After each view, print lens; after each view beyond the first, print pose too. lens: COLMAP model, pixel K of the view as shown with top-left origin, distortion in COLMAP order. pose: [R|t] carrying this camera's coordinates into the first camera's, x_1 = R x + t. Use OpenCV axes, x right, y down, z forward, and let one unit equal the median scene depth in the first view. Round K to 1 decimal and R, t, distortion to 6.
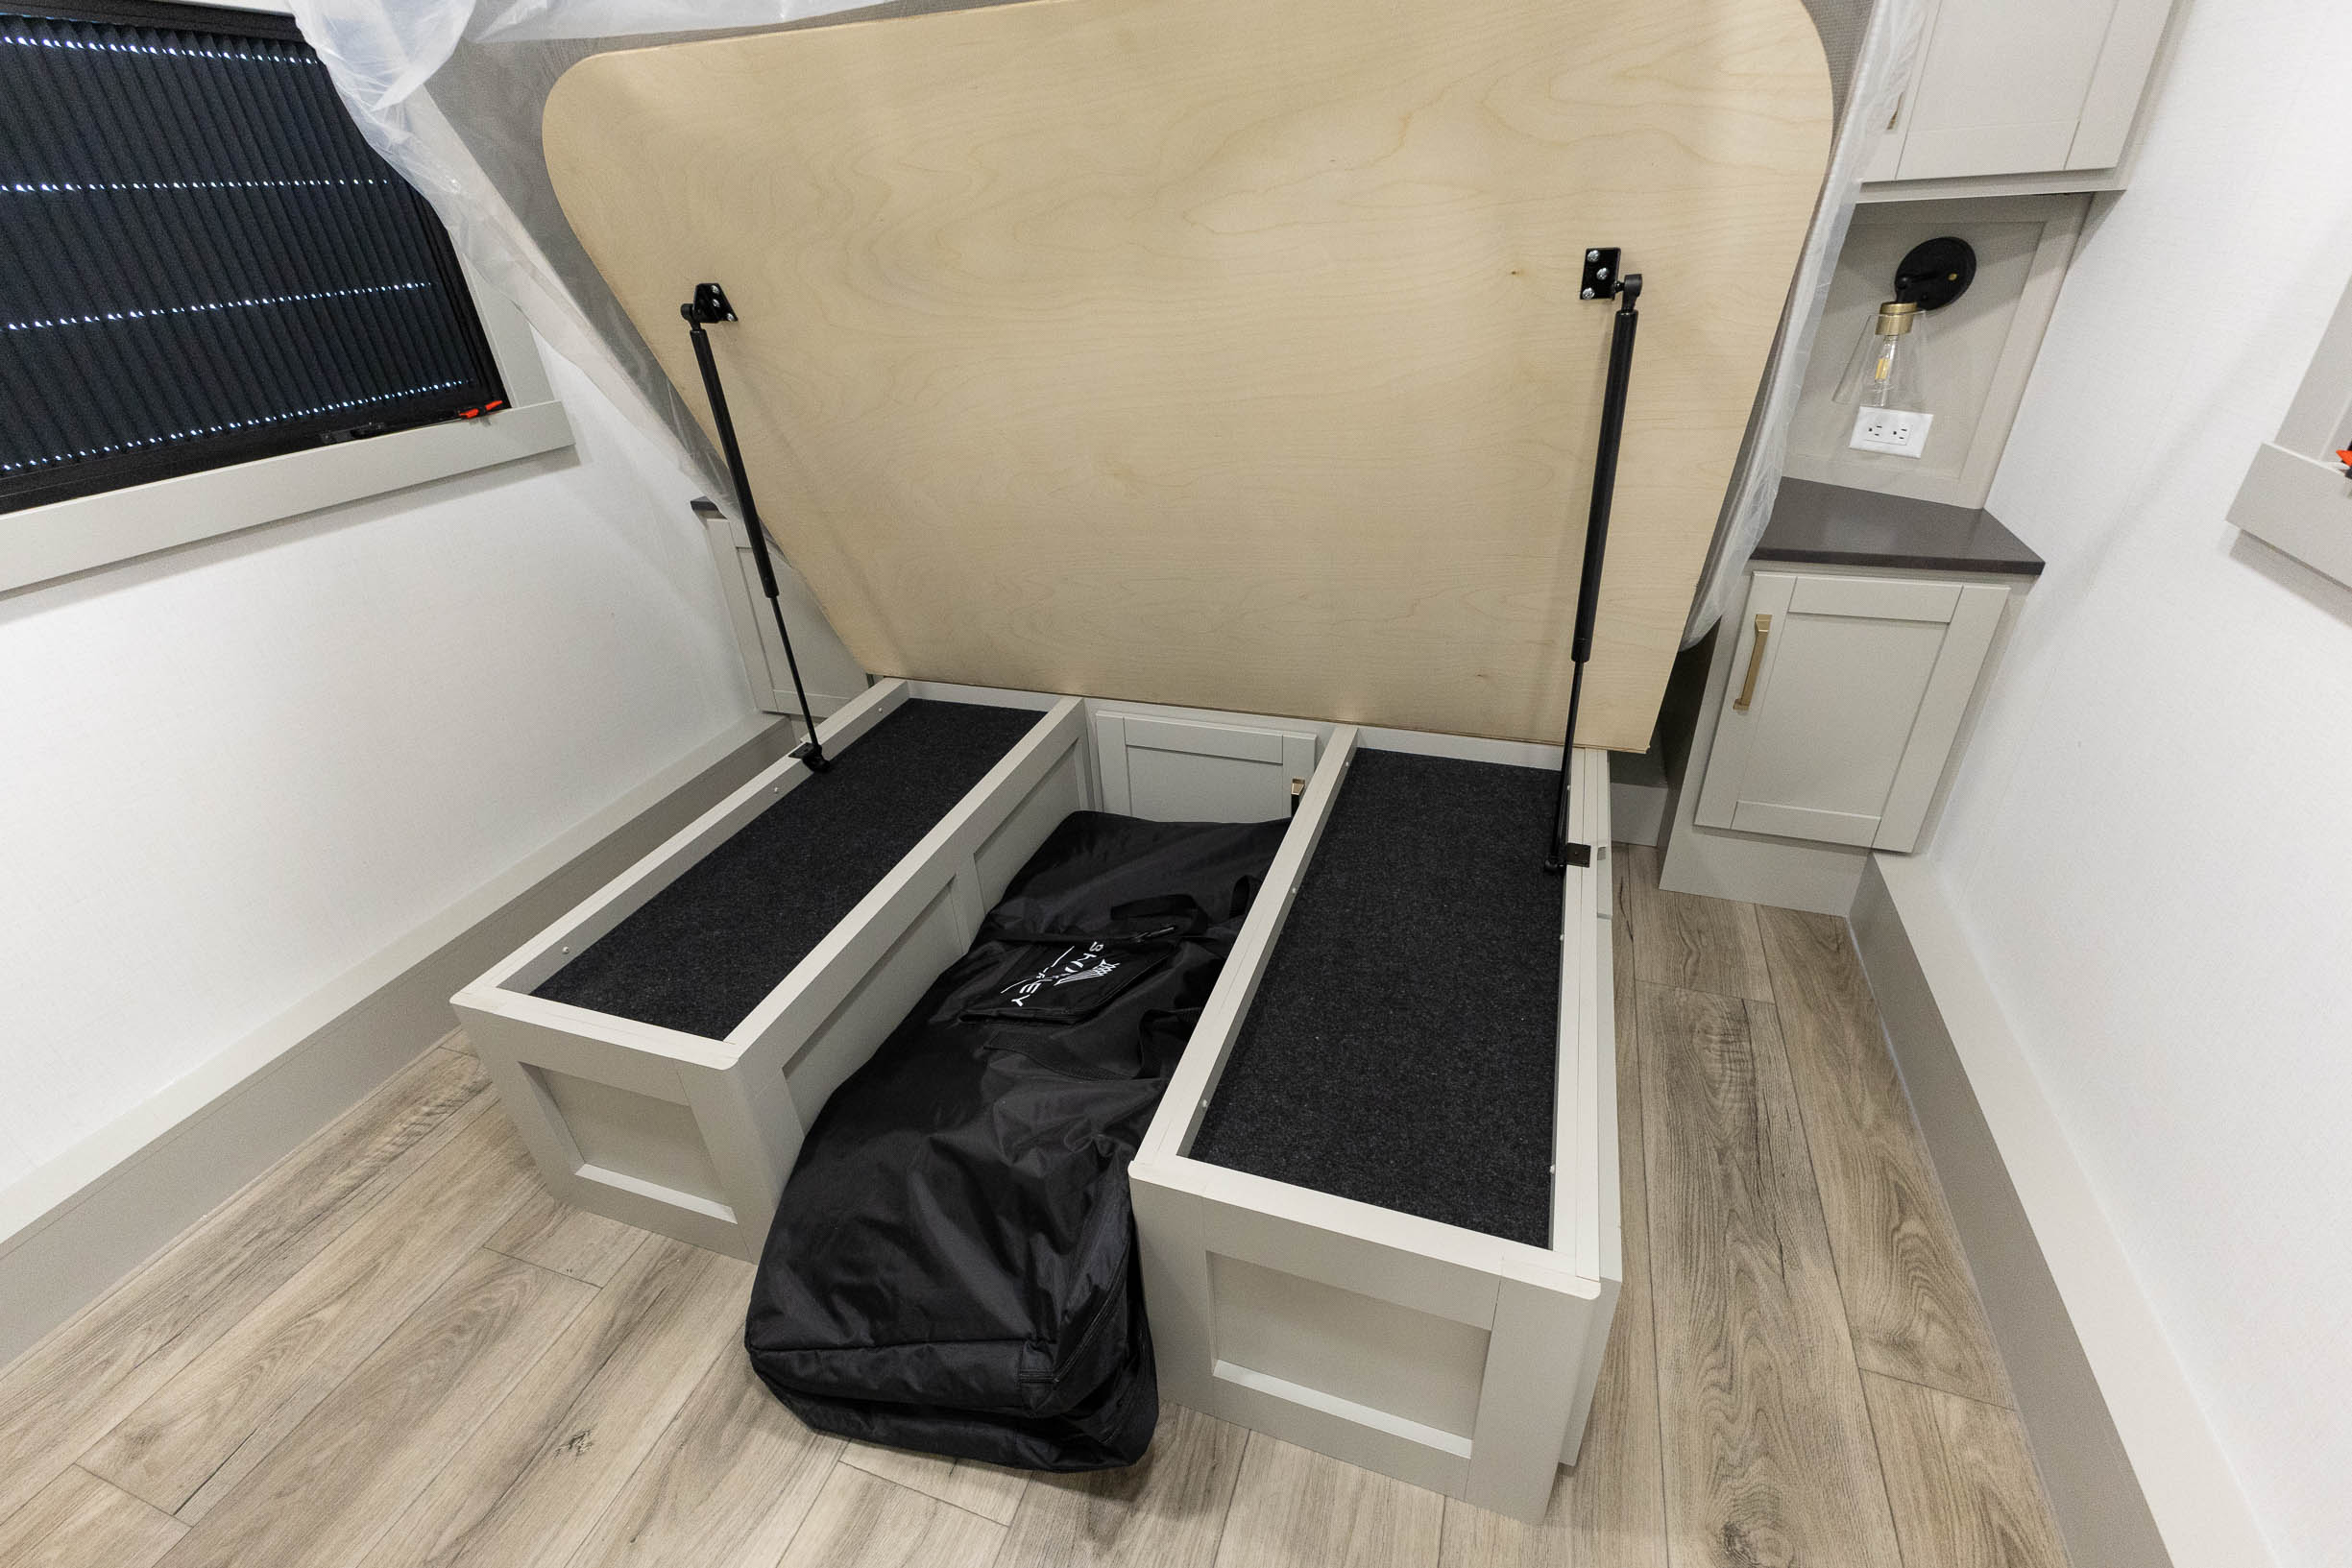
lens RADIAL K [[1021.9, 0, 1194.1], [0, 1021.9, 778.7], [0, 0, 1]] dist [0.013809, -0.003973]
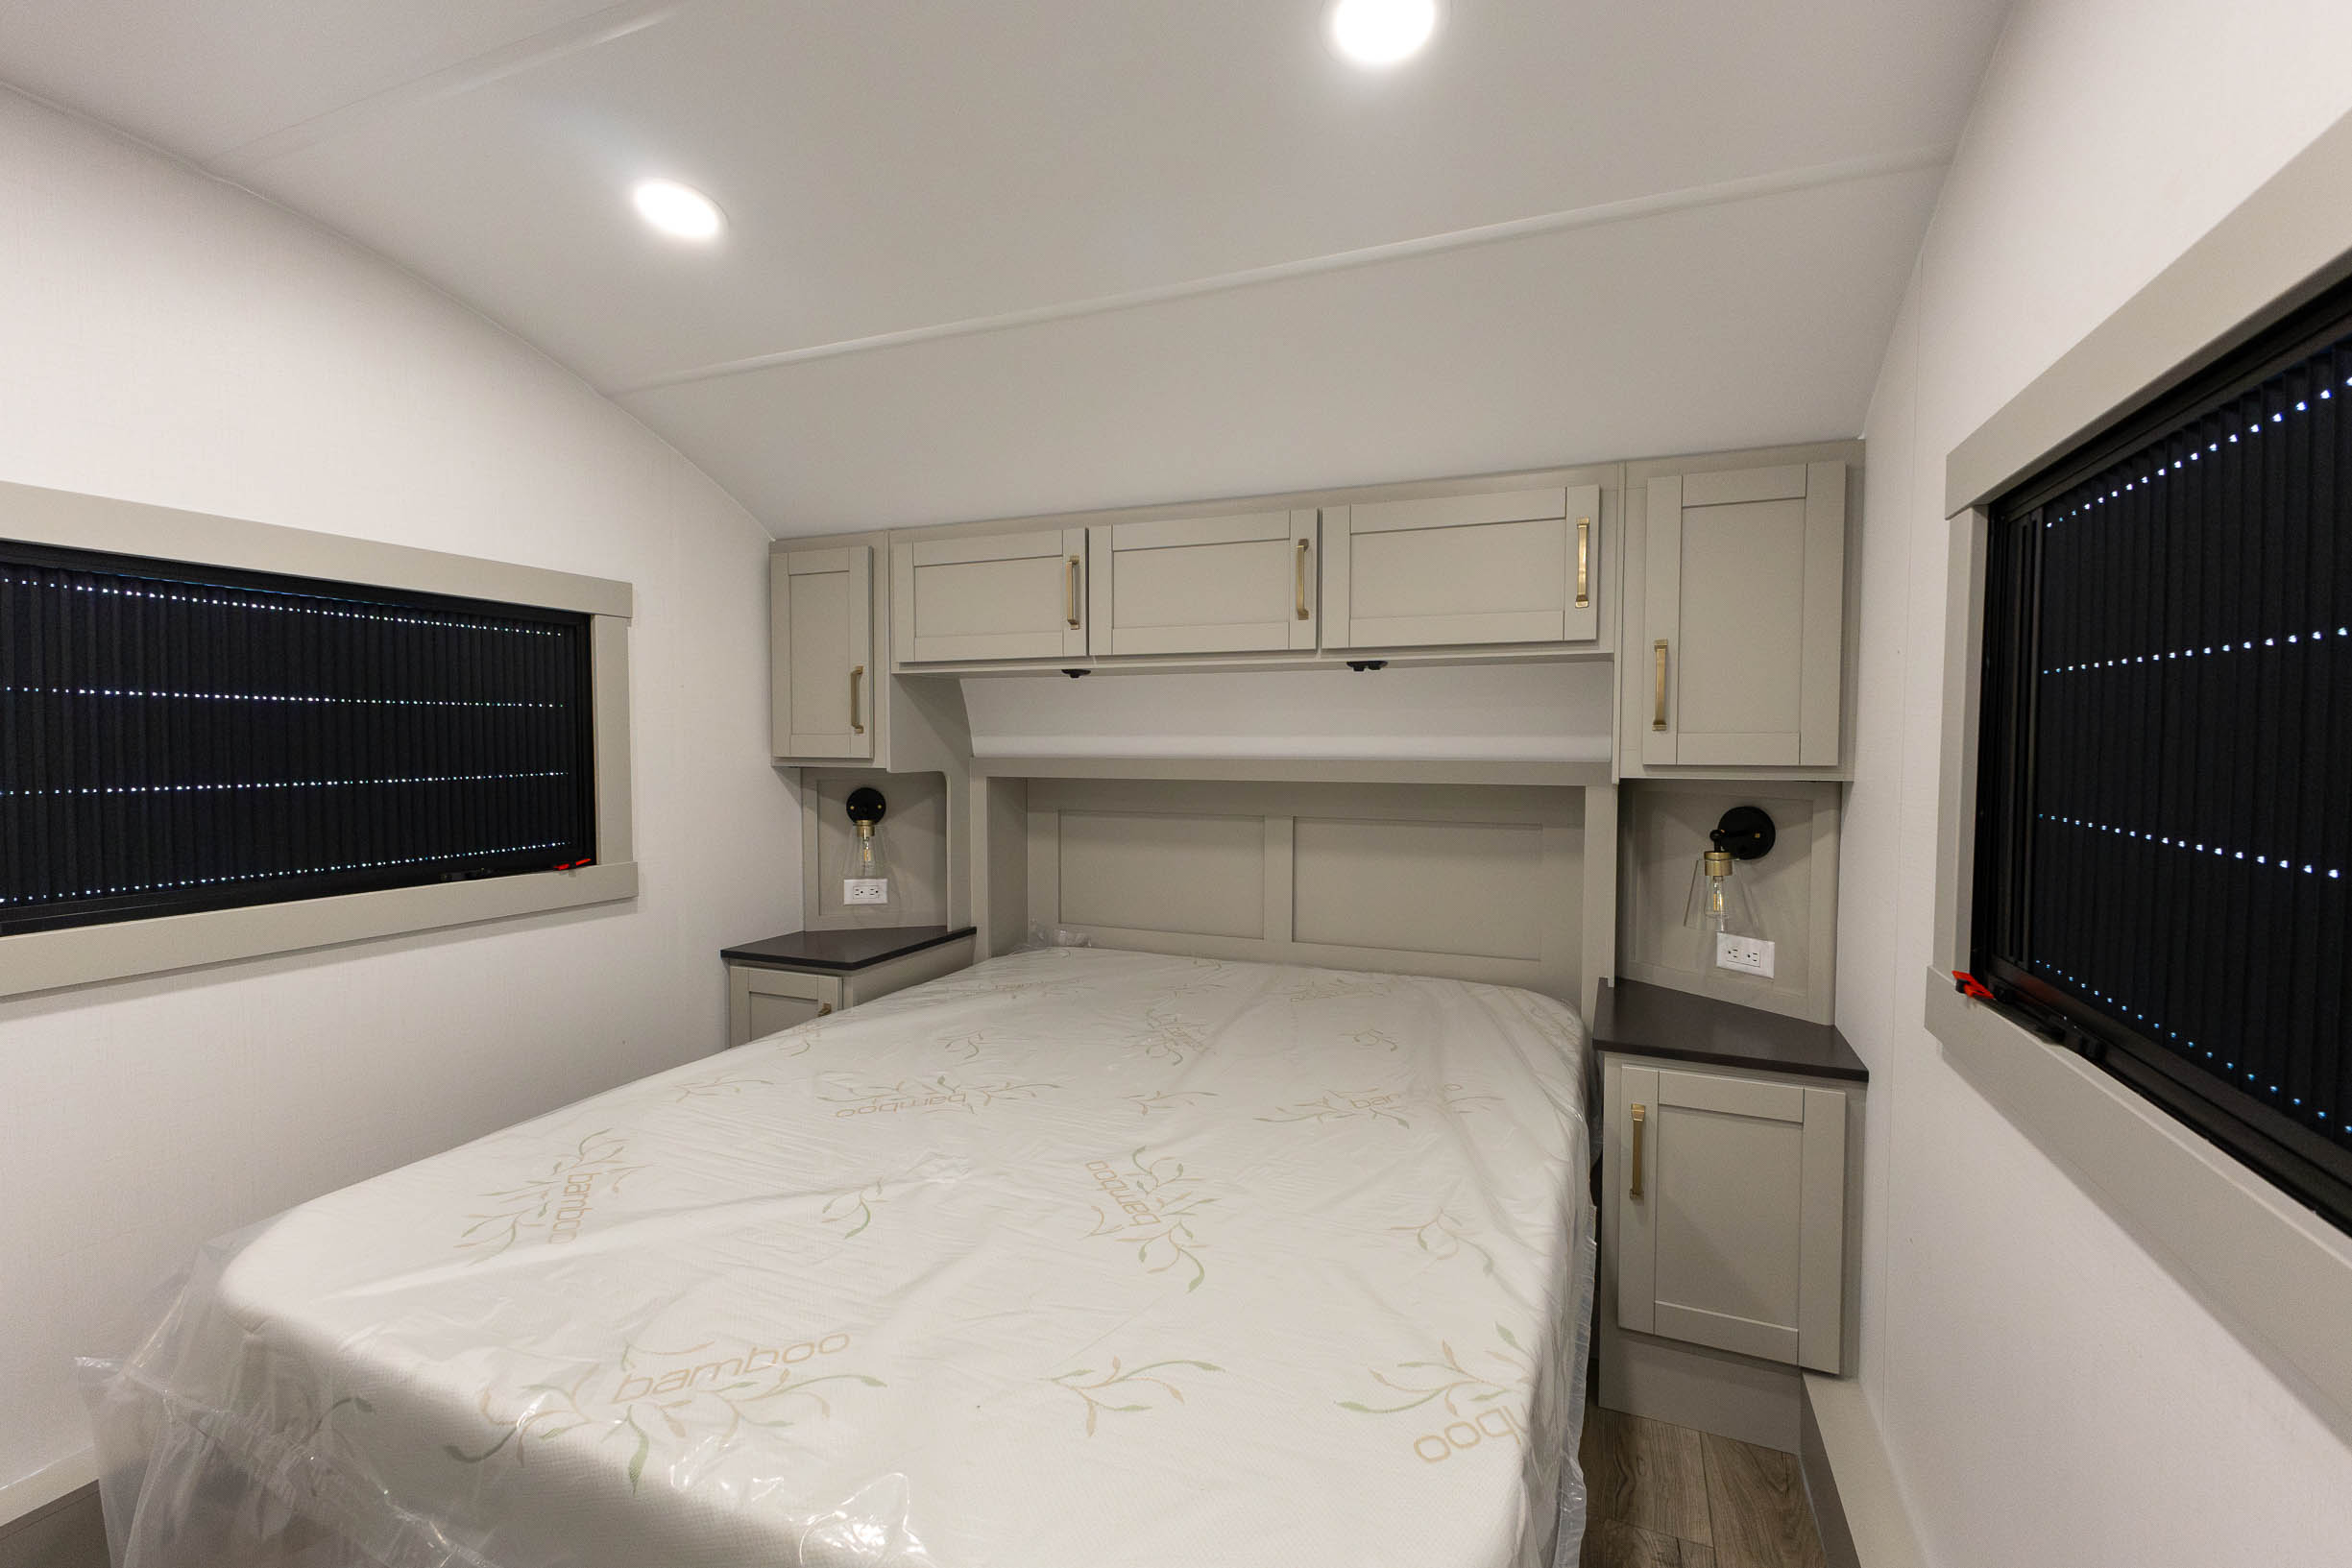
lens RADIAL K [[1021.9, 0, 1162.3], [0, 1021.9, 771.3], [0, 0, 1]] dist [0.013809, -0.003973]
pose [[0.996841, 0.055644, -0.056675, 0.082686], [-0.075458, 0.886182, -0.457151, 0.059452], [0.024787, 0.459983, 0.887582, -0.140491]]
